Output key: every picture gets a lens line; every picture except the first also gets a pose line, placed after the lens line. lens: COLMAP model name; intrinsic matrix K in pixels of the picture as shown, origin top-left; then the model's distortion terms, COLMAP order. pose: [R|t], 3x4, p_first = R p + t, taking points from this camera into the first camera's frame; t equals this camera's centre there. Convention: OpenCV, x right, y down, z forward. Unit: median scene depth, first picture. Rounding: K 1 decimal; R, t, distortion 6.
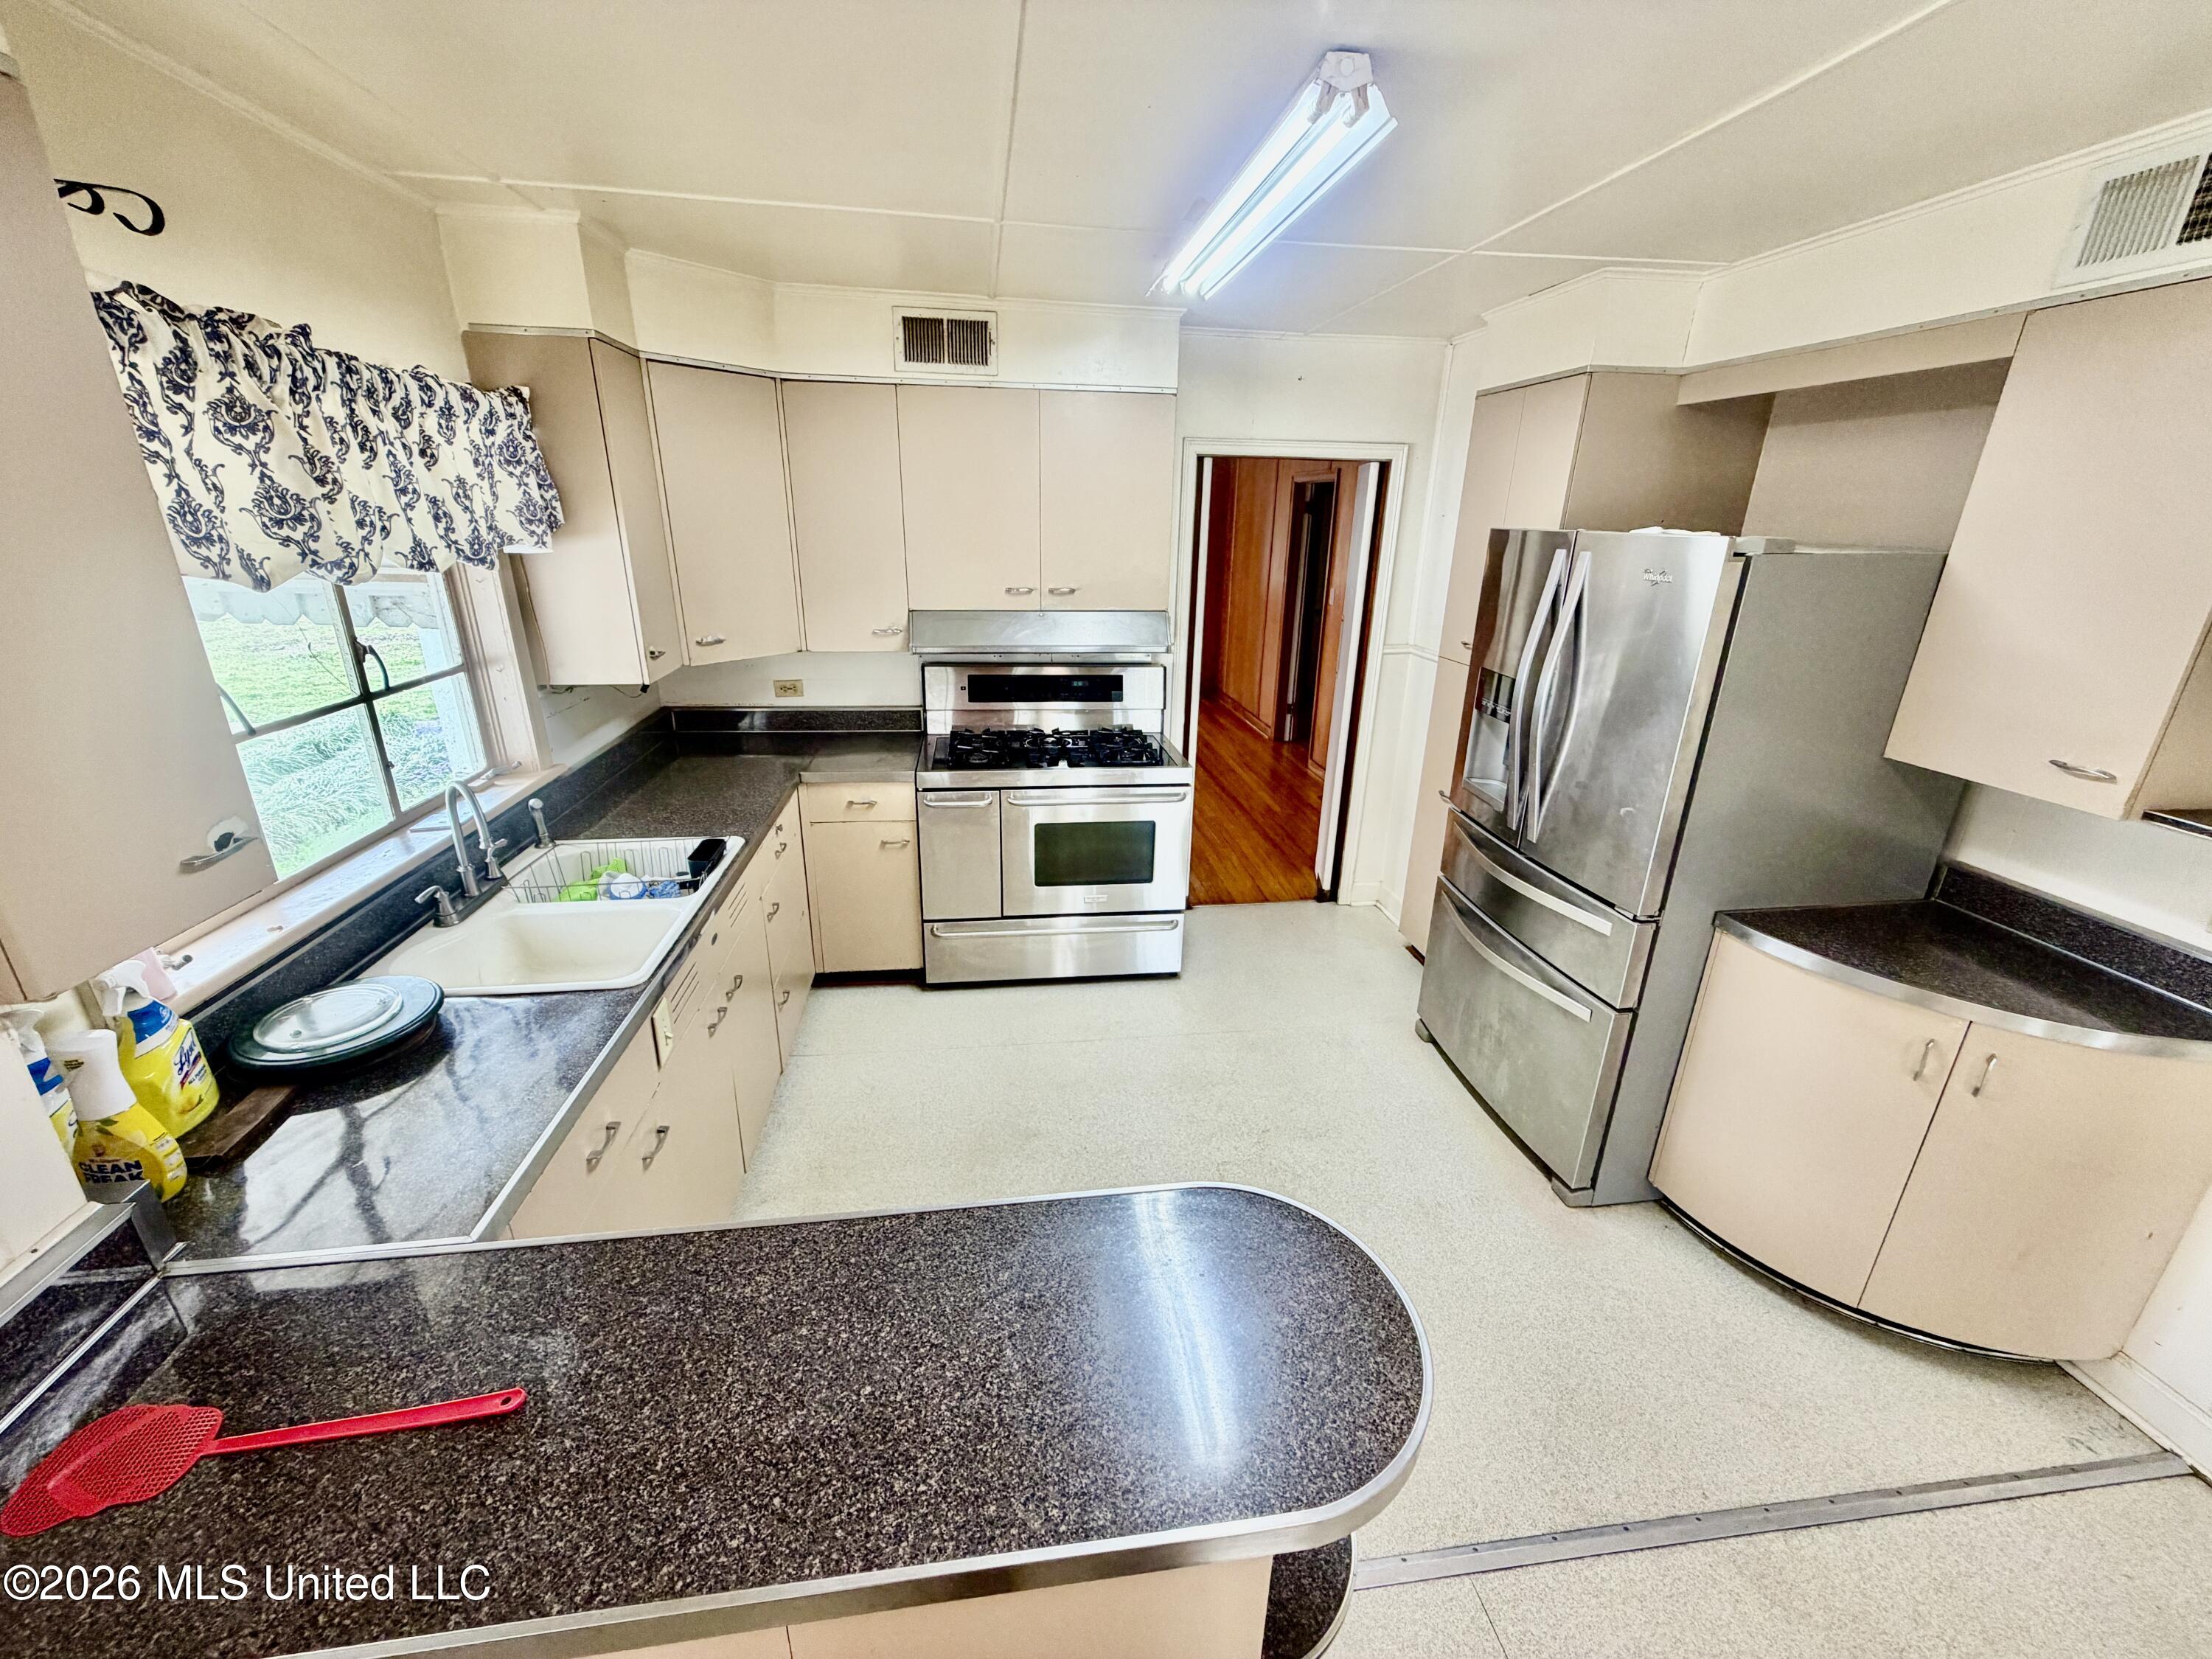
lens RADIAL K [[878.9, 0, 1106.7], [0, 878.9, 829.4], [0, 0, 1]] dist [0.000817, -0.000330]
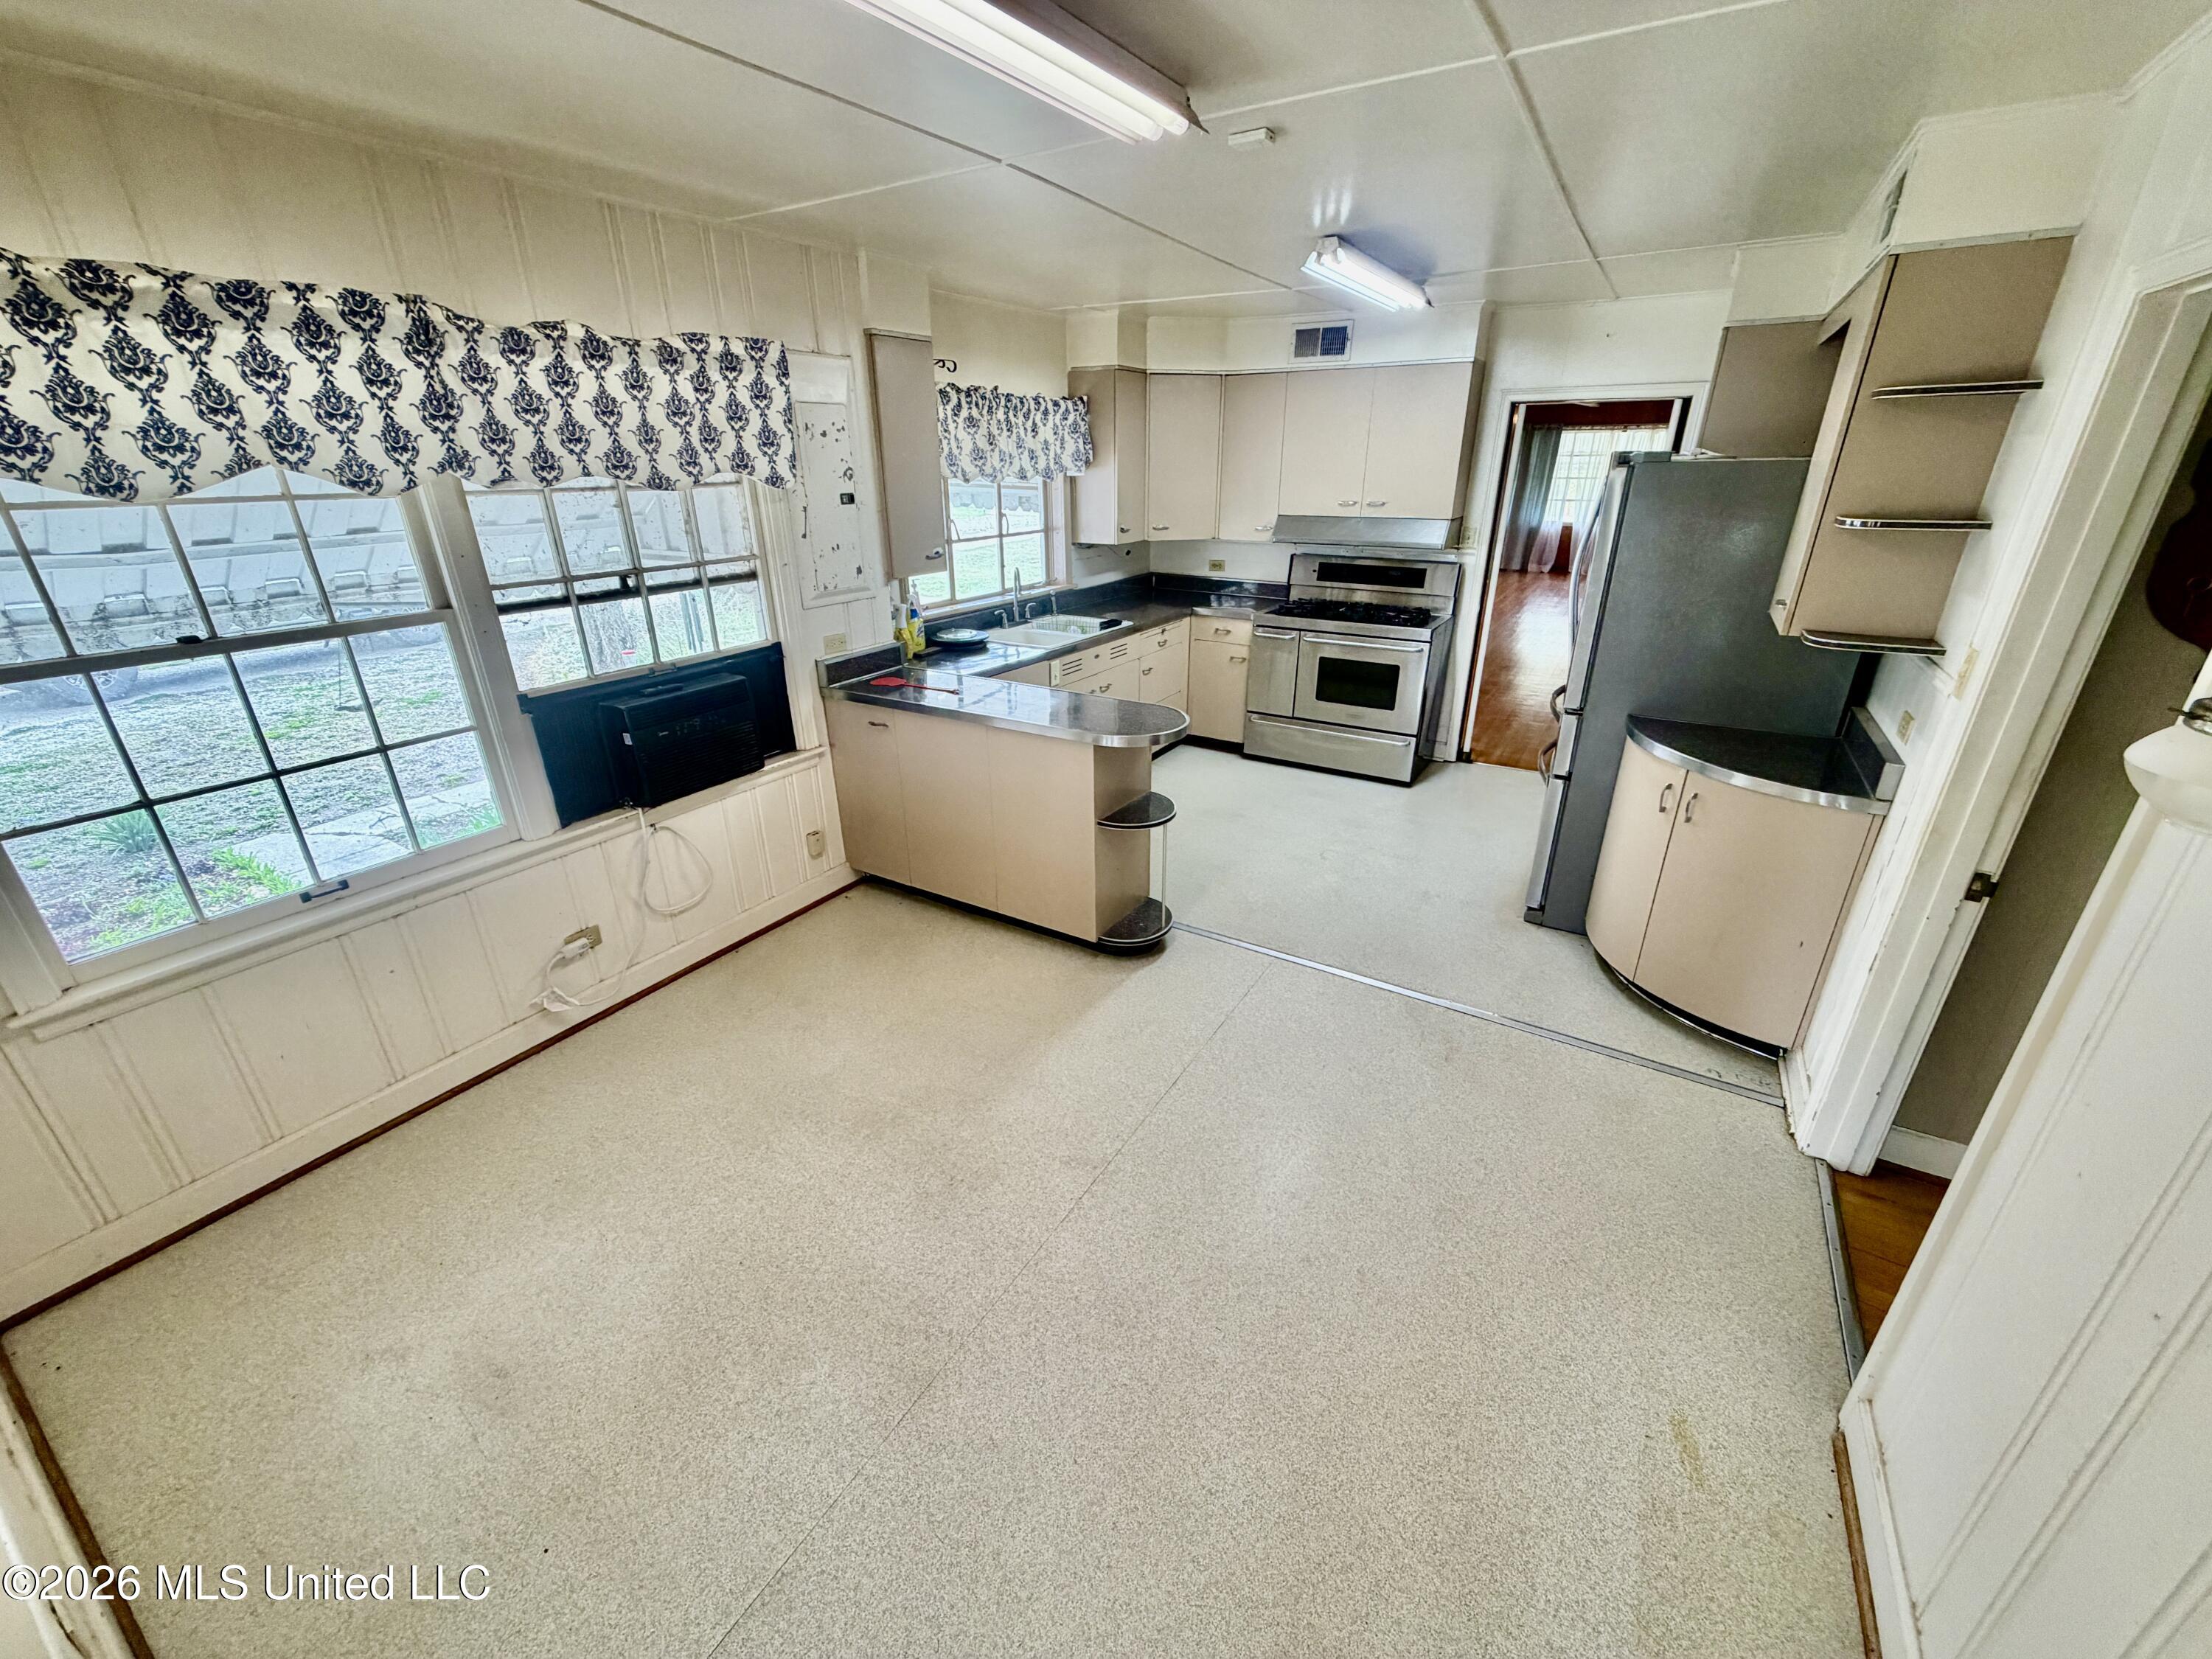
lens RADIAL K [[878.9, 0, 1103.4], [0, 878.9, 830.4], [0, 0, 1]] dist [0.000817, -0.000330]
pose [[0.771169, 0.228041, -0.594387, 0.989816], [-0.198336, 0.973238, 0.116065, 0.300906], [0.604948, 0.028383, 0.795759, -0.723449]]
